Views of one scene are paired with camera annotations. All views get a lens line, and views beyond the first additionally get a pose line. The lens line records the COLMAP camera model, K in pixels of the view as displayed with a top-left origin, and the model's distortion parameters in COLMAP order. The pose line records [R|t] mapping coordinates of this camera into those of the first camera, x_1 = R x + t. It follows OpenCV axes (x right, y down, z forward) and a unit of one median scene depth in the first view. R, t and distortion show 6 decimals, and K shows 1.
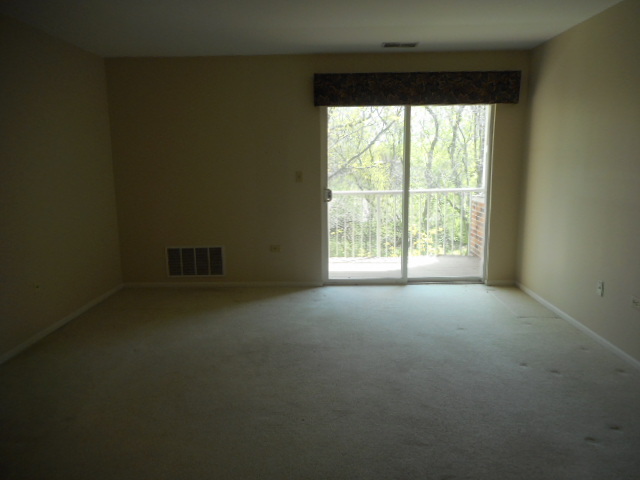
lens RADIAL K [[487.2, 0, 318.8], [0, 487.2, 239.1], [0, 0, 1]] dist [0.009969, 0.004229]
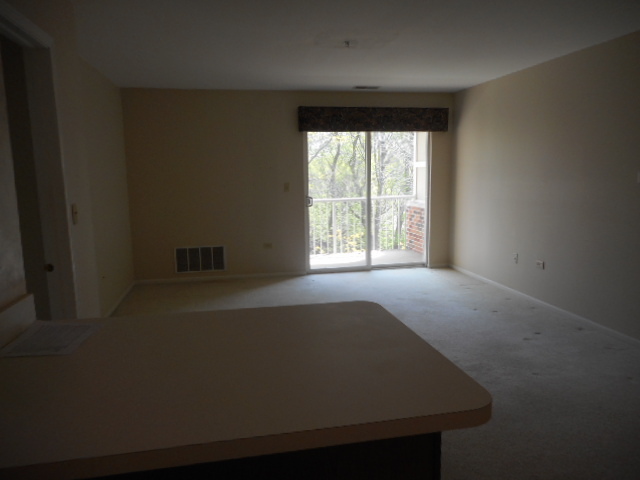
lens RADIAL K [[487.2, 0, 321.9], [0, 487.2, 241.7], [0, 0, 1]] dist [0.009969, 0.004229]
pose [[0.976033, -0.033431, 0.215041, -0.229414], [0.037781, 0.999156, -0.016149, 0.035456], [-0.214320, 0.023886, 0.976471, -0.237062]]
